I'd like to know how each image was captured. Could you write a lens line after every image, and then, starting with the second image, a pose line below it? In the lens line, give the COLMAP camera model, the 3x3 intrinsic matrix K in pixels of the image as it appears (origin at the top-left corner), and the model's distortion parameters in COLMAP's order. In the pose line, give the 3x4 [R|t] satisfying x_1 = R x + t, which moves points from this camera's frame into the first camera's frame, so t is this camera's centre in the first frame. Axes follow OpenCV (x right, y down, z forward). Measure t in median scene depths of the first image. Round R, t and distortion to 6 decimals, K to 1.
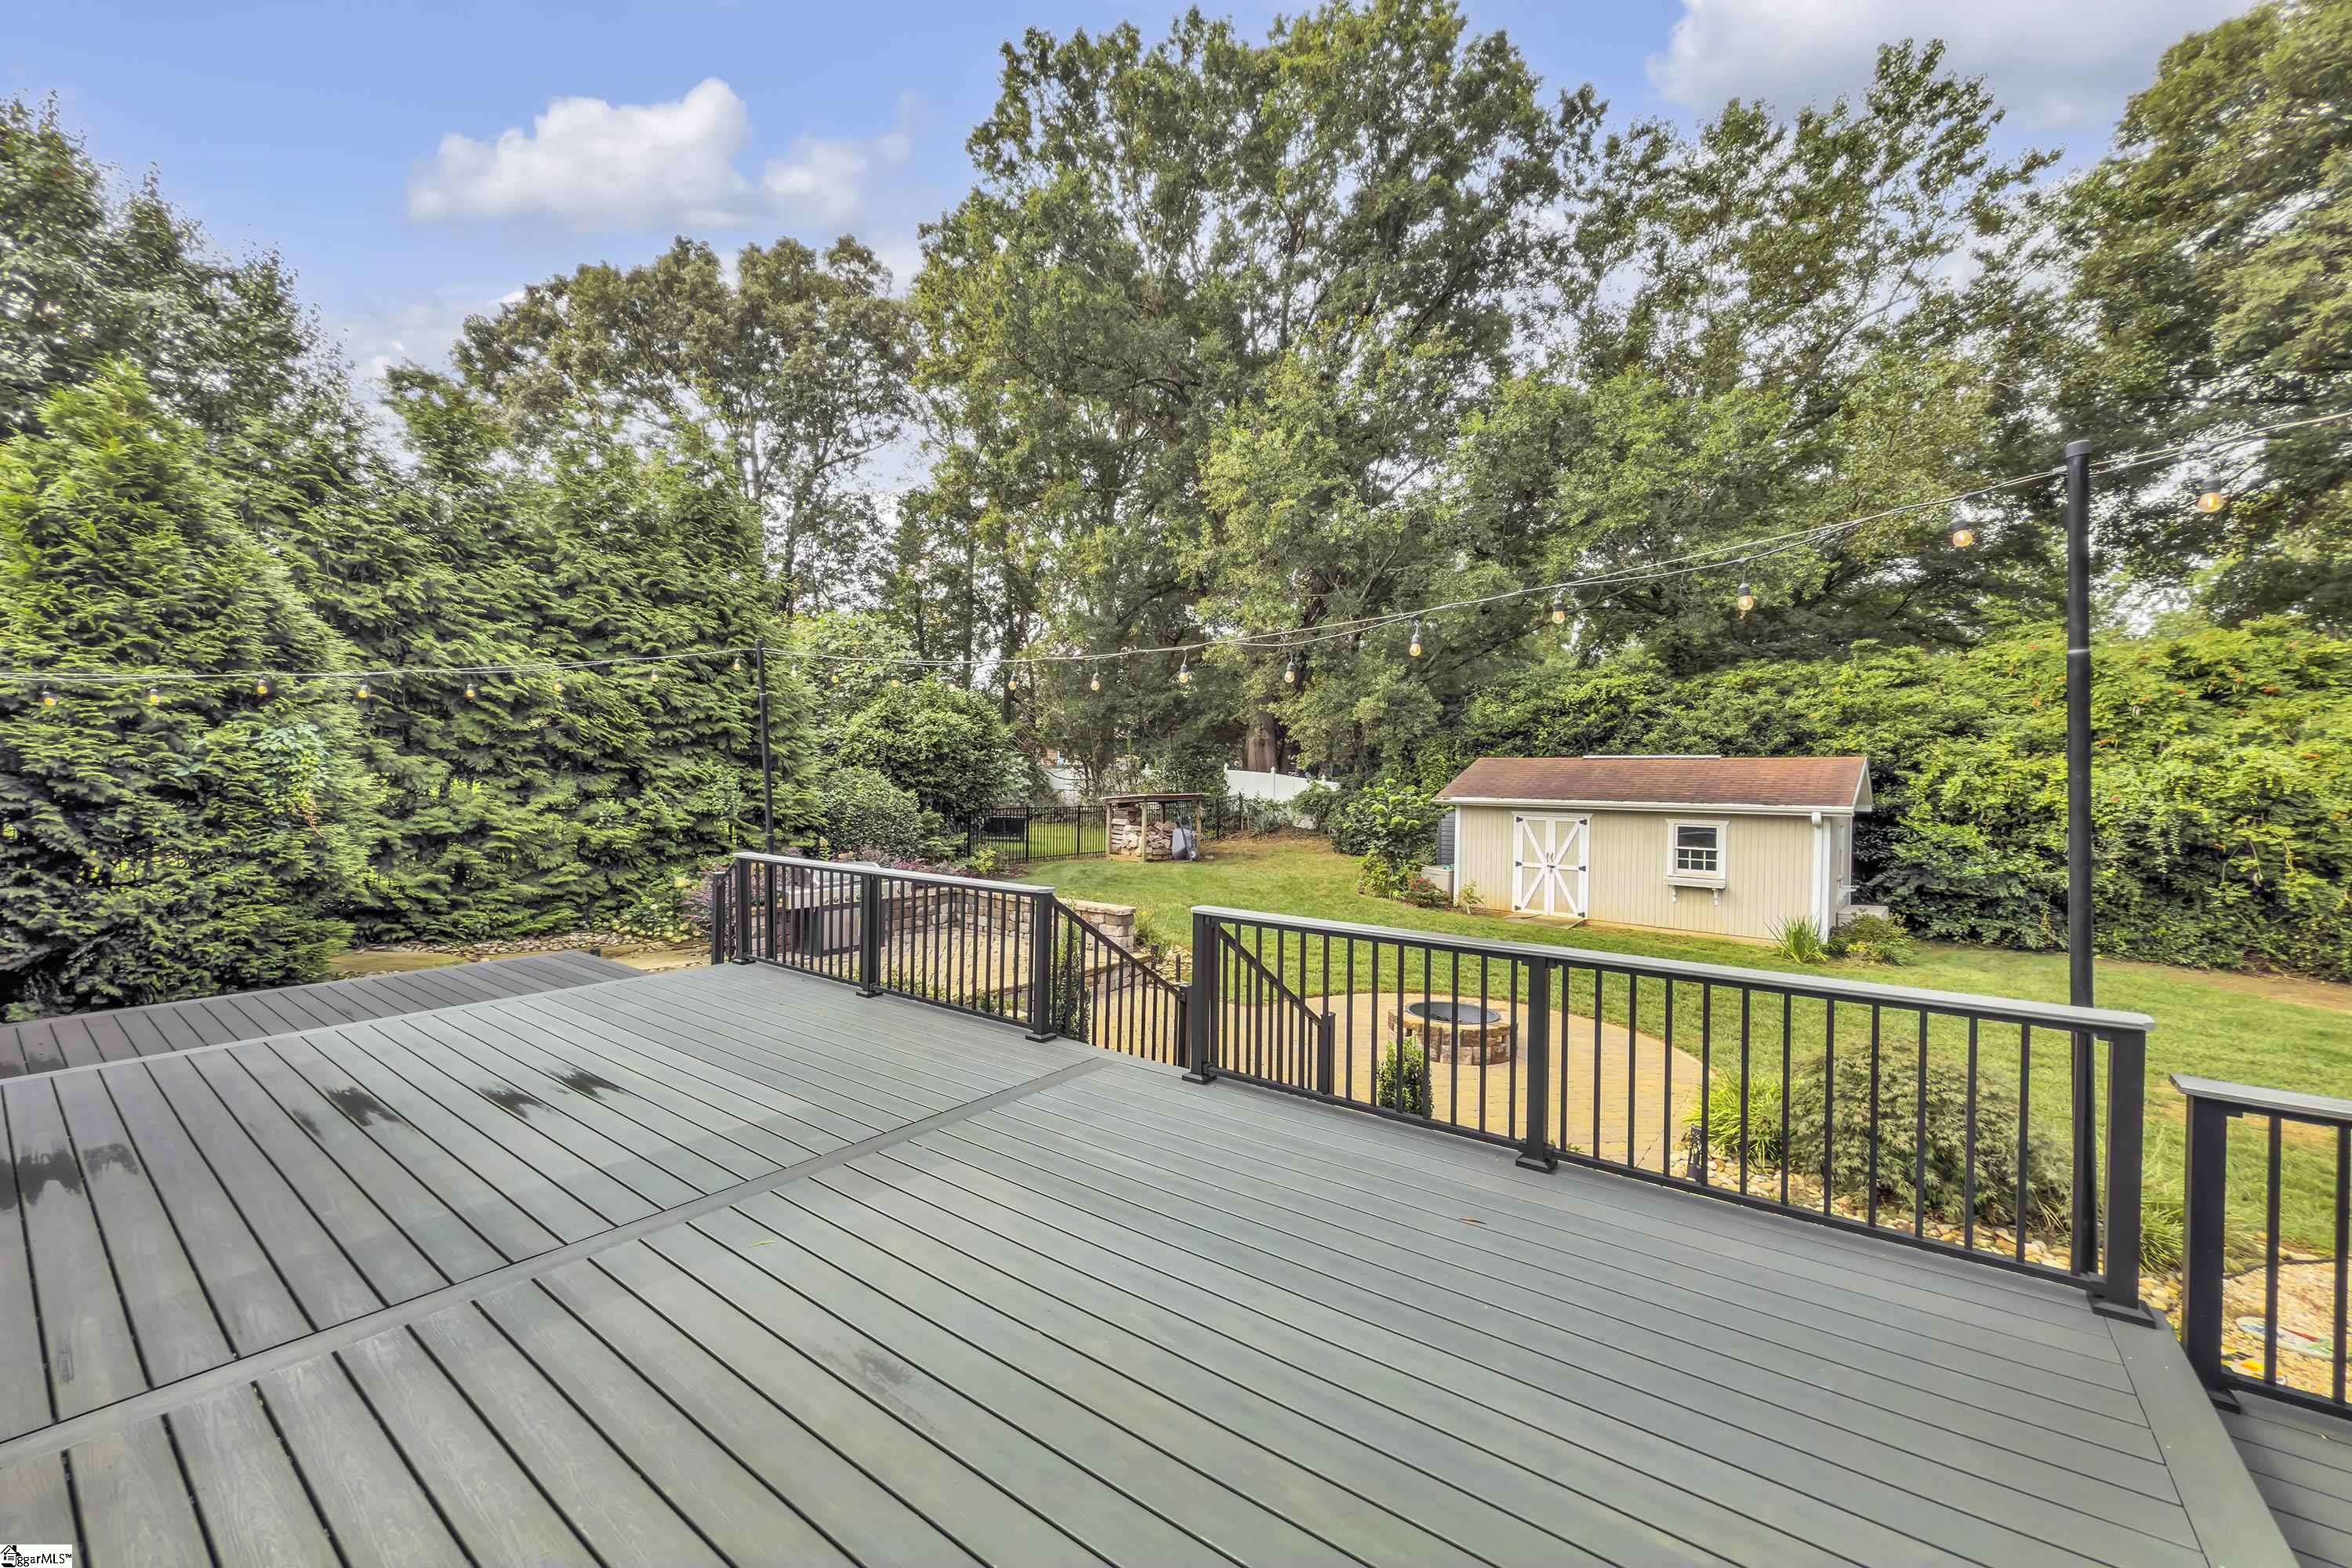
lens RADIAL K [[935.3, 0, 1178.3], [0, 935.3, 786.3], [0, 0, 1]] dist [-0.000998, 0.000492]
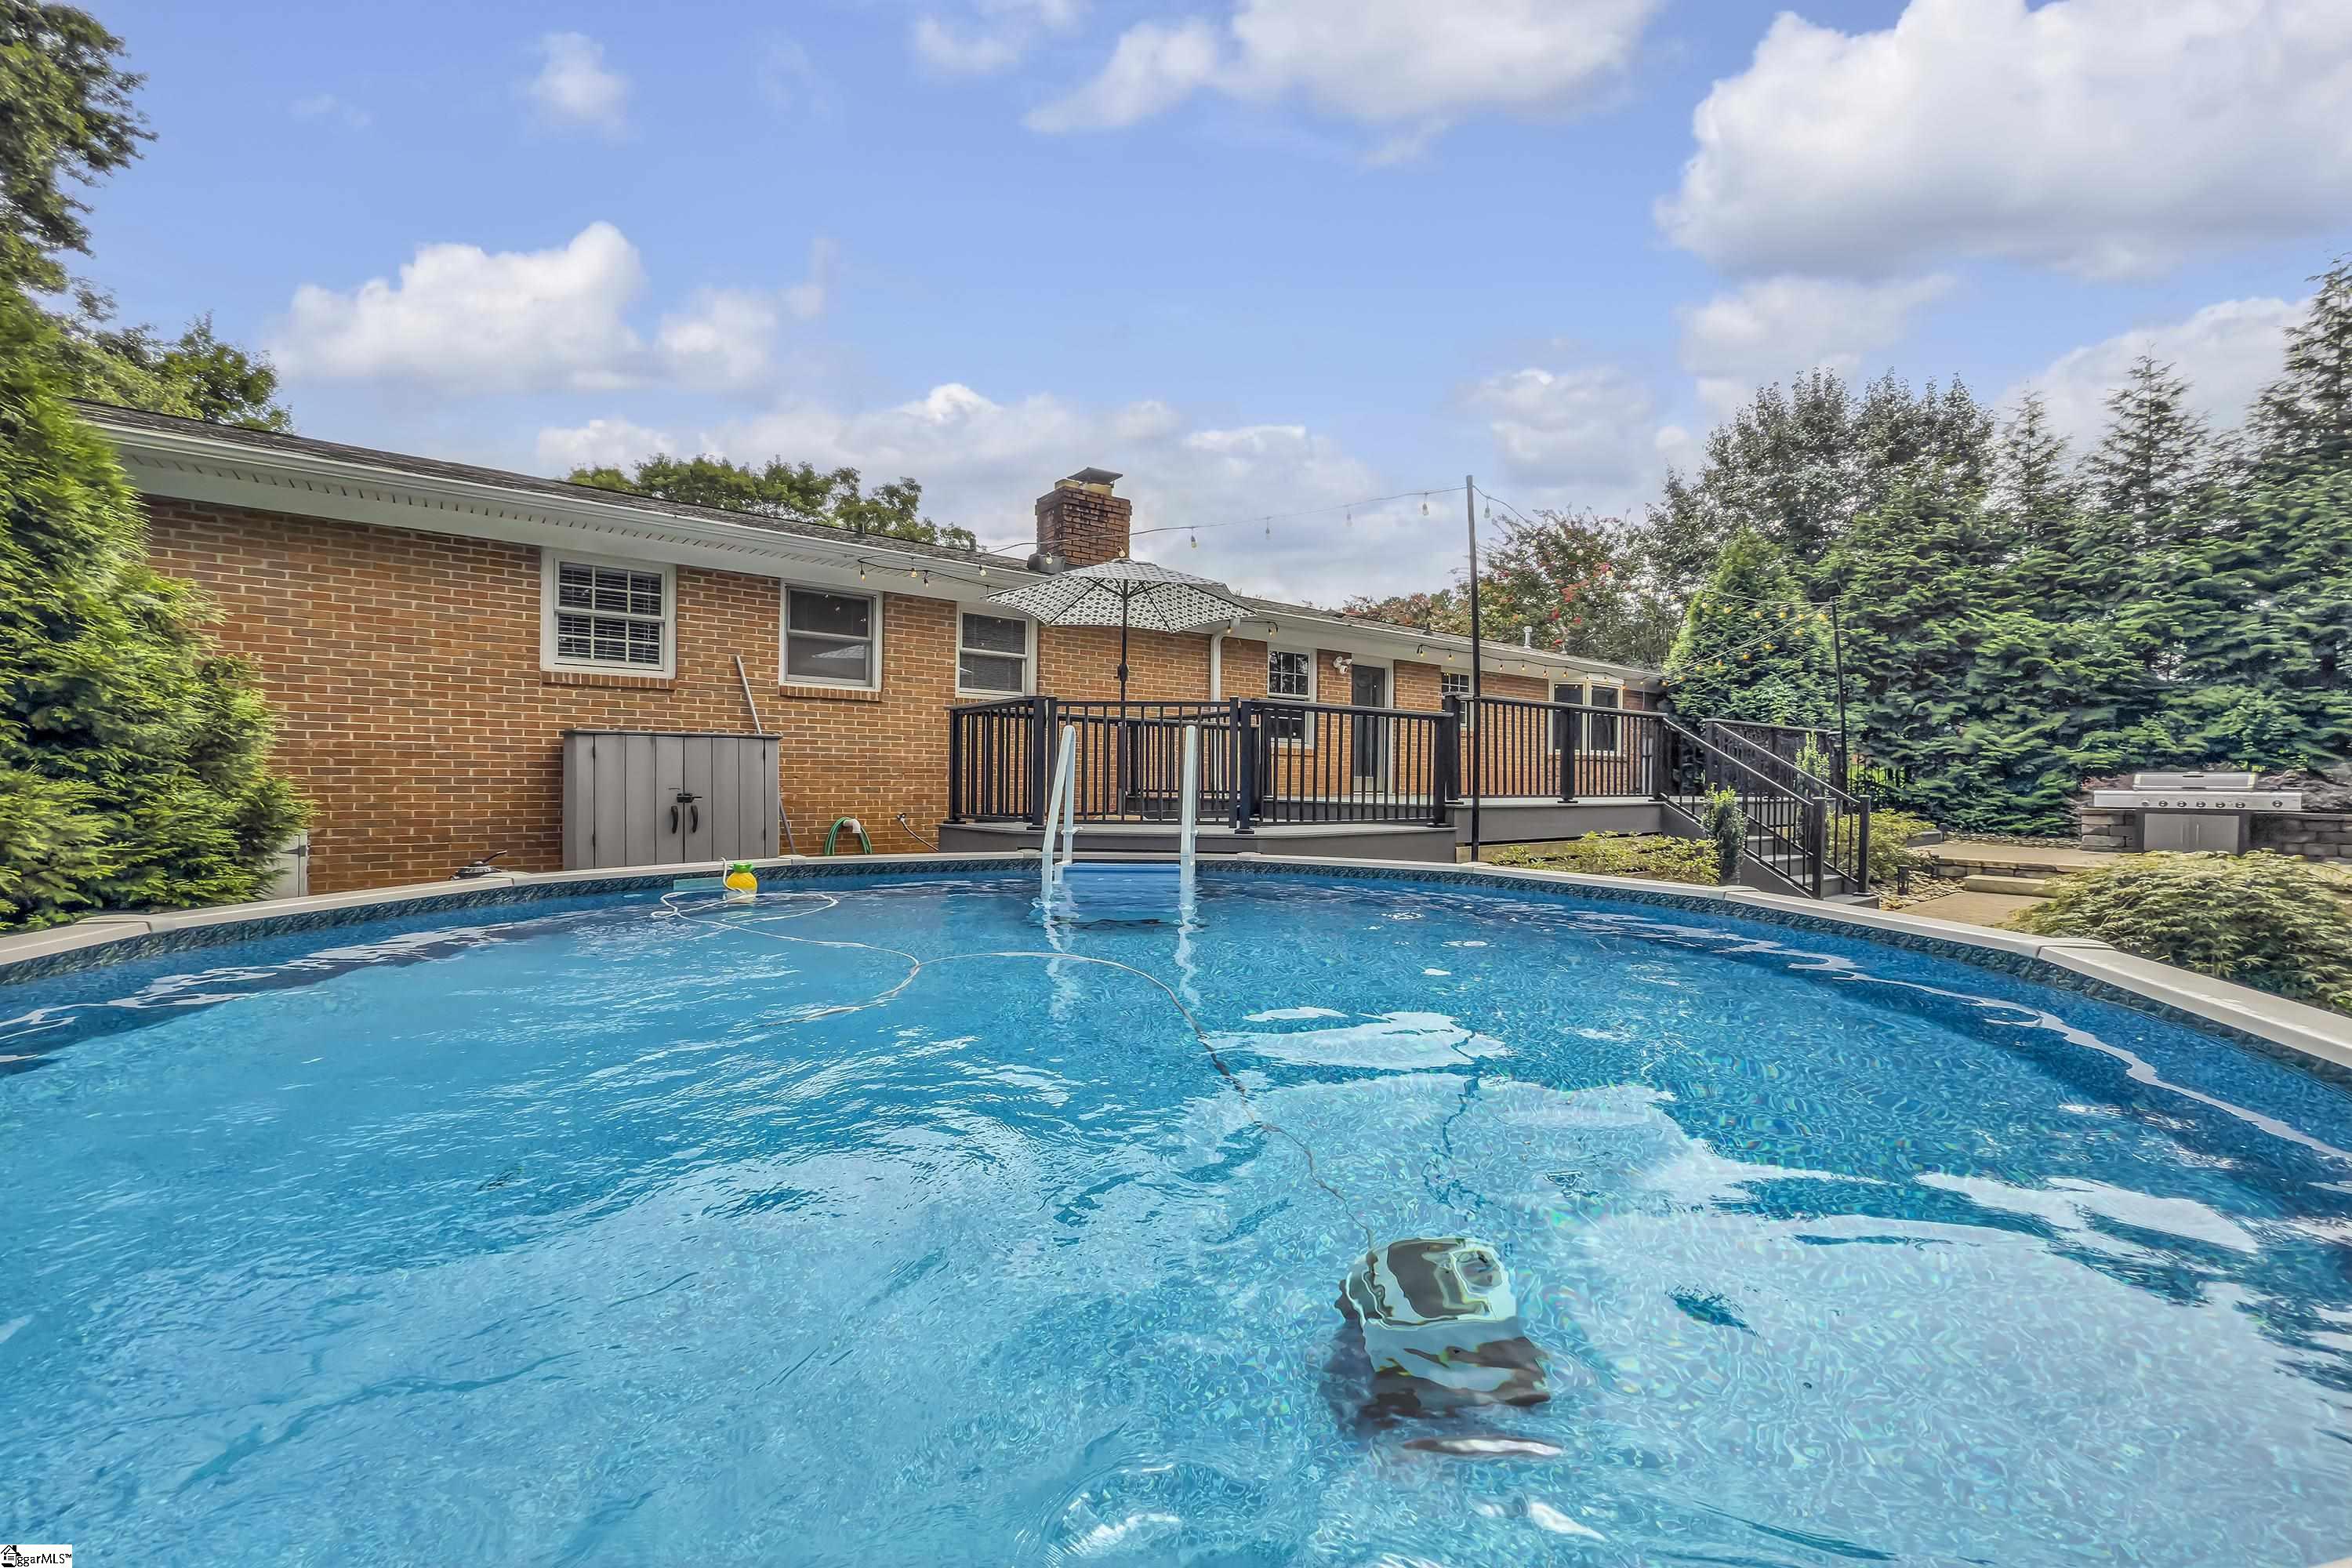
lens RADIAL K [[935.3, 0, 1181.0], [0, 935.3, 781.8], [0, 0, 1]] dist [-0.000998, 0.000492]
pose [[-0.263371, -0.013062, -0.964606, 0.598070], [-0.020832, 0.999752, -0.007850, 0.083996], [0.964470, 0.018028, -0.263578, 0.151158]]
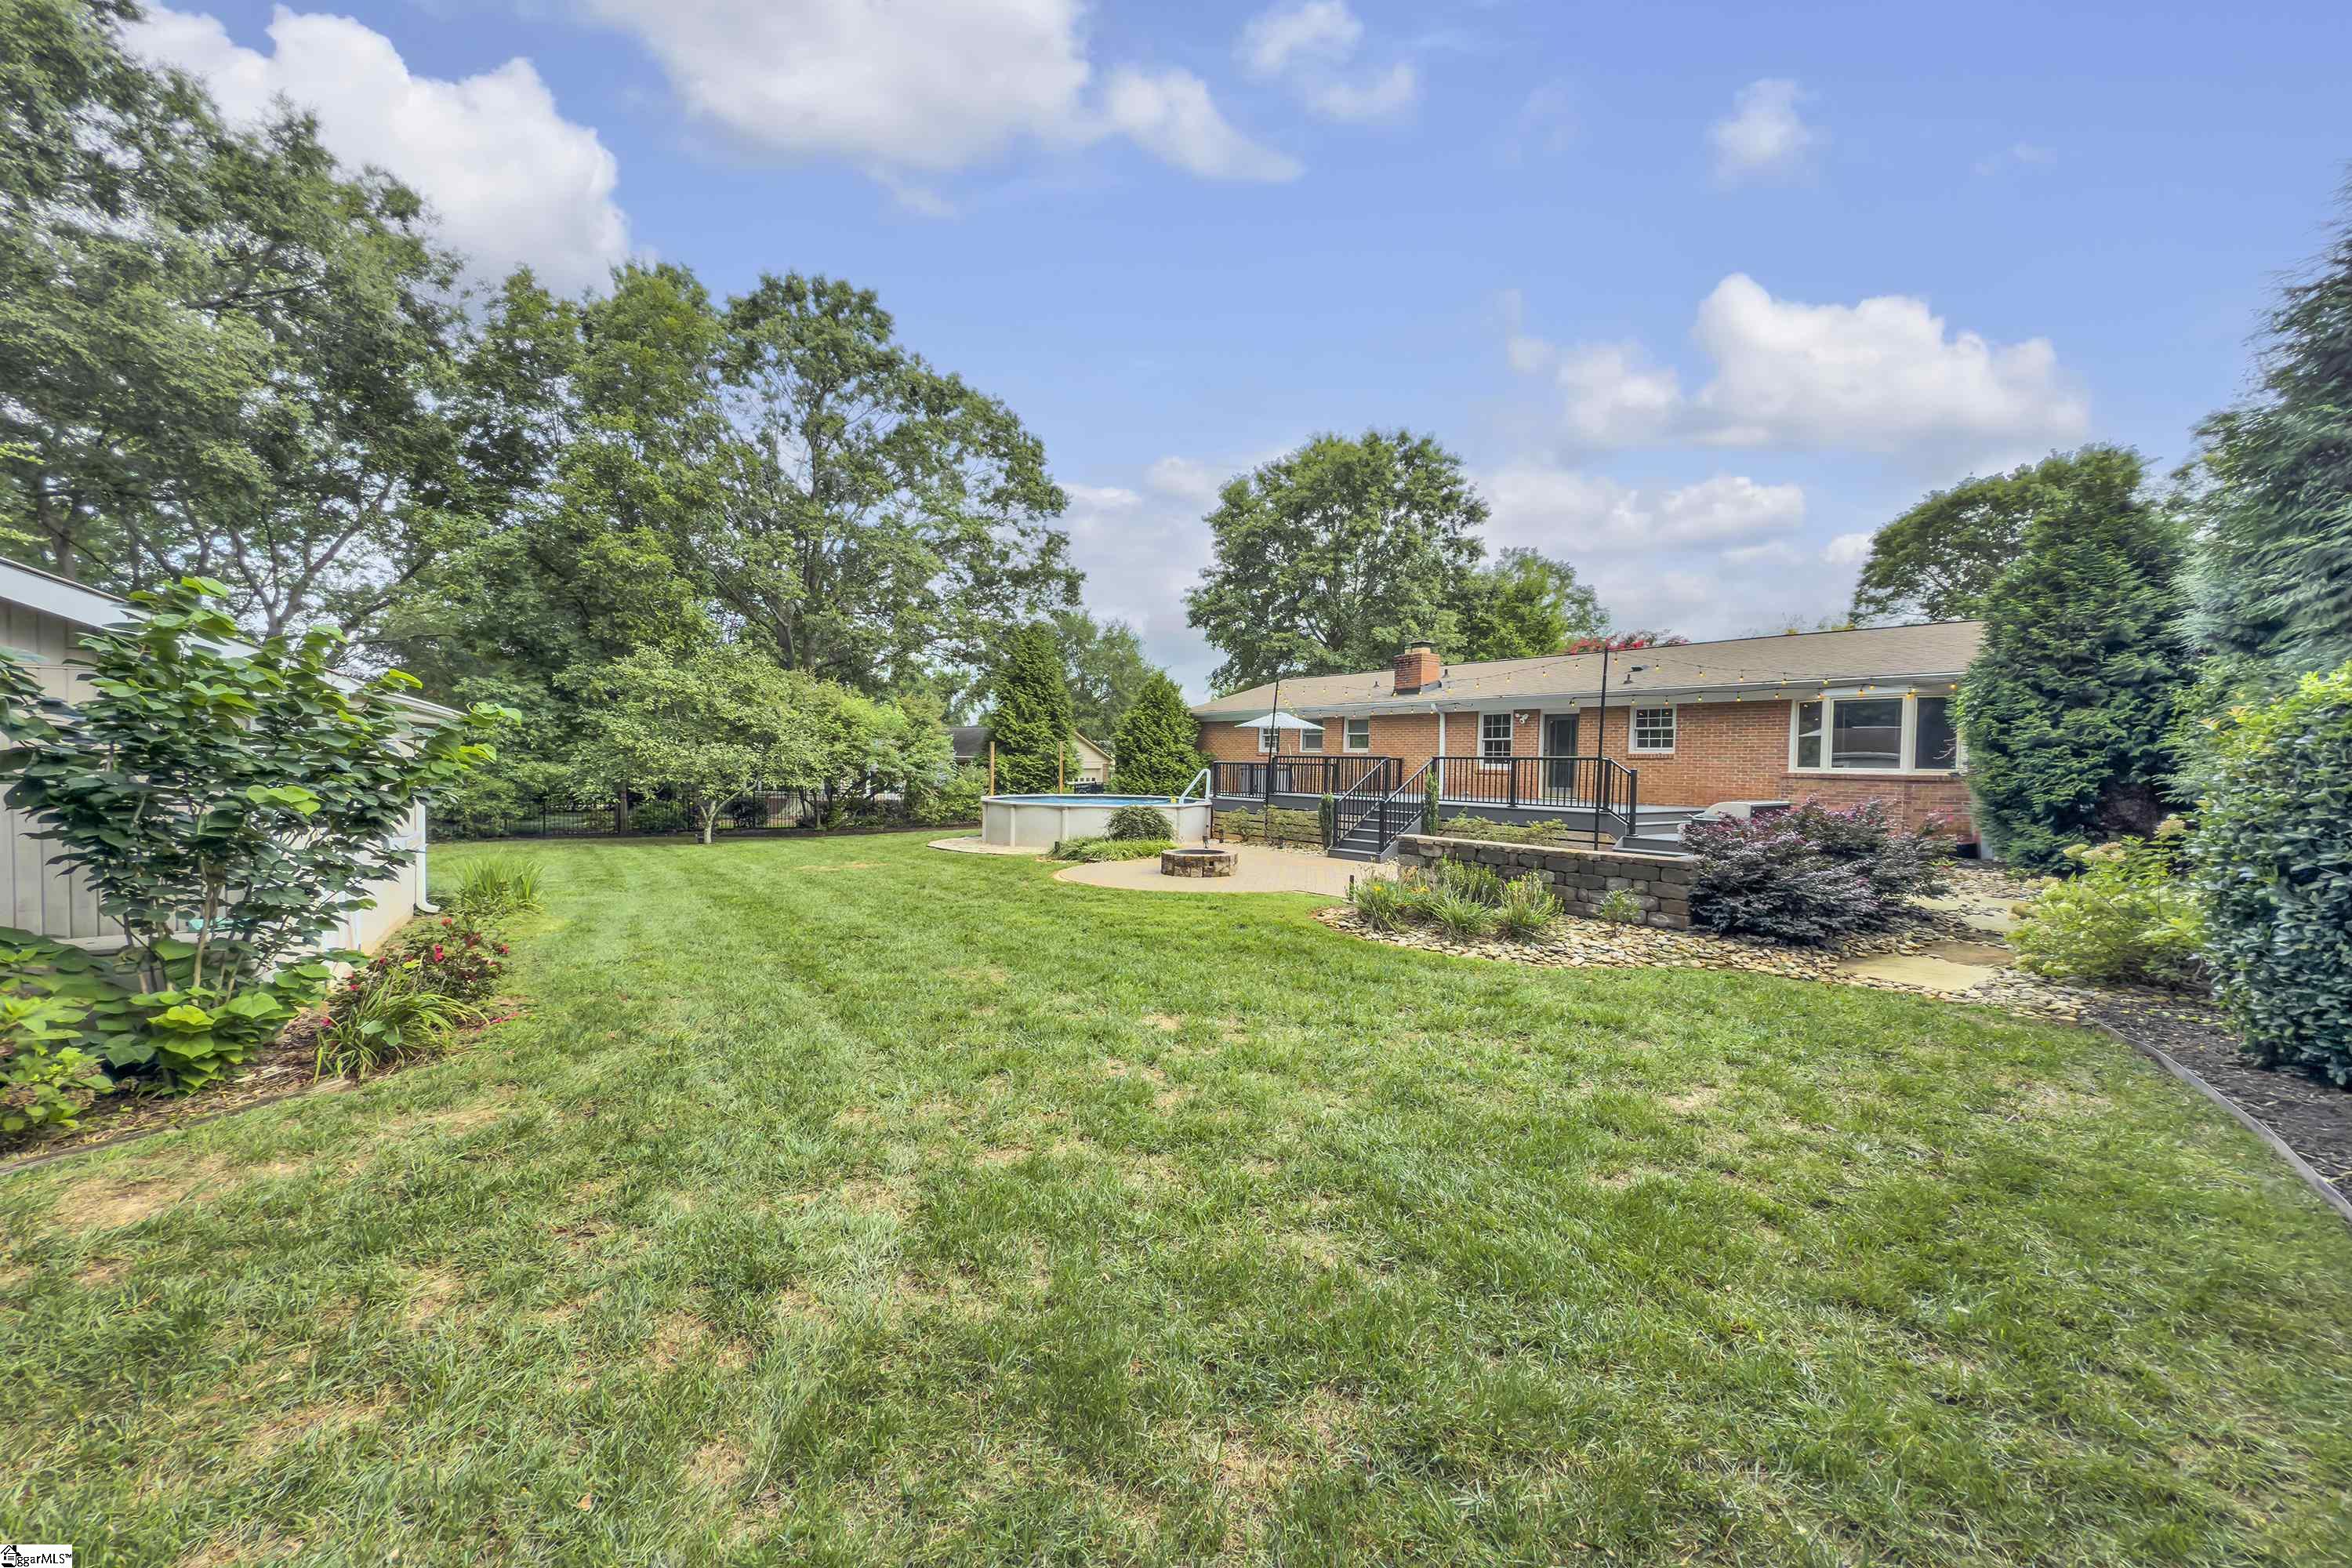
lens RADIAL K [[935.3, 0, 1182.0], [0, 935.3, 791.0], [0, 0, 1]] dist [-0.000998, 0.000492]
pose [[-0.957065, -0.037653, 0.287417, -0.075213], [-0.025161, 0.998576, 0.047034, 0.031273], [-0.288779, 0.037782, -0.956650, 1.350276]]
